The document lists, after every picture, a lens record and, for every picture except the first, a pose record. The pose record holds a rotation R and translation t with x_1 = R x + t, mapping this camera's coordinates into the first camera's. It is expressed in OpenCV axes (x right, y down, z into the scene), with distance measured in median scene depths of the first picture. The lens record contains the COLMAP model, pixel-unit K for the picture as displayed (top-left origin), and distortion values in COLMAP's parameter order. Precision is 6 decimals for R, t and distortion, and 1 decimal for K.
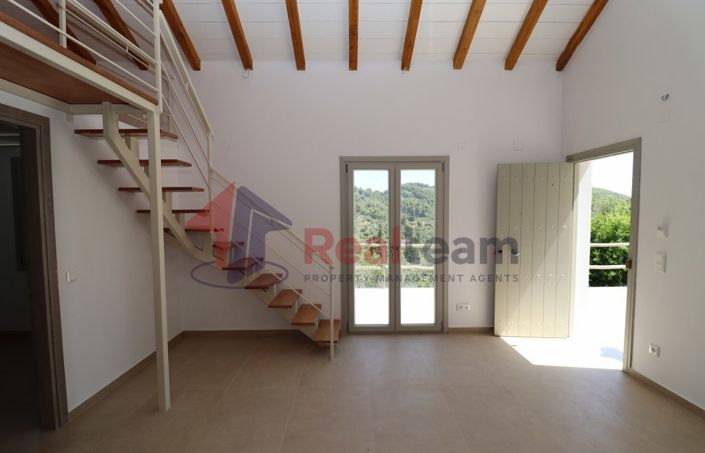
lens RADIAL K [[329.3, 0, 352.4], [0, 329.3, 230.8], [0, 0, 1]] dist [0.000733, -0.013152]
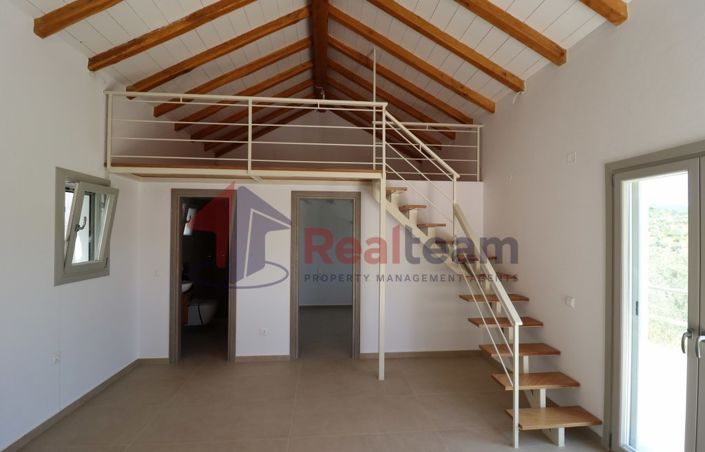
lens RADIAL K [[329.3, 0, 352.4], [0, 329.3, 230.3], [0, 0, 1]] dist [0.000733, -0.013152]
pose [[0.070192, -0.008116, -0.997501, 0.561592], [-0.065428, 0.997776, -0.012722, -0.052690], [0.995386, 0.066157, 0.069504, 0.472649]]
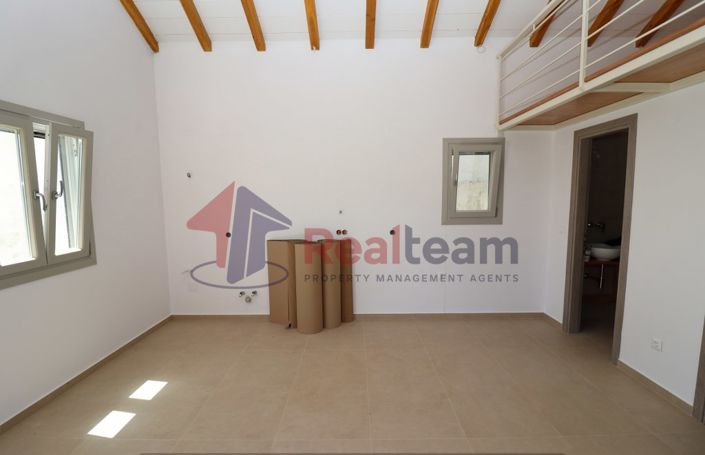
lens RADIAL K [[330.1, 0, 350.3], [0, 330.1, 231.4], [0, 0, 1]] dist [-0.013924, -0.000882]
pose [[-0.998691, 0.019656, 0.047231, 0.040556], [0.027532, 0.984645, 0.172383, -0.062667], [-0.043117, 0.173458, -0.983897, 0.894299]]
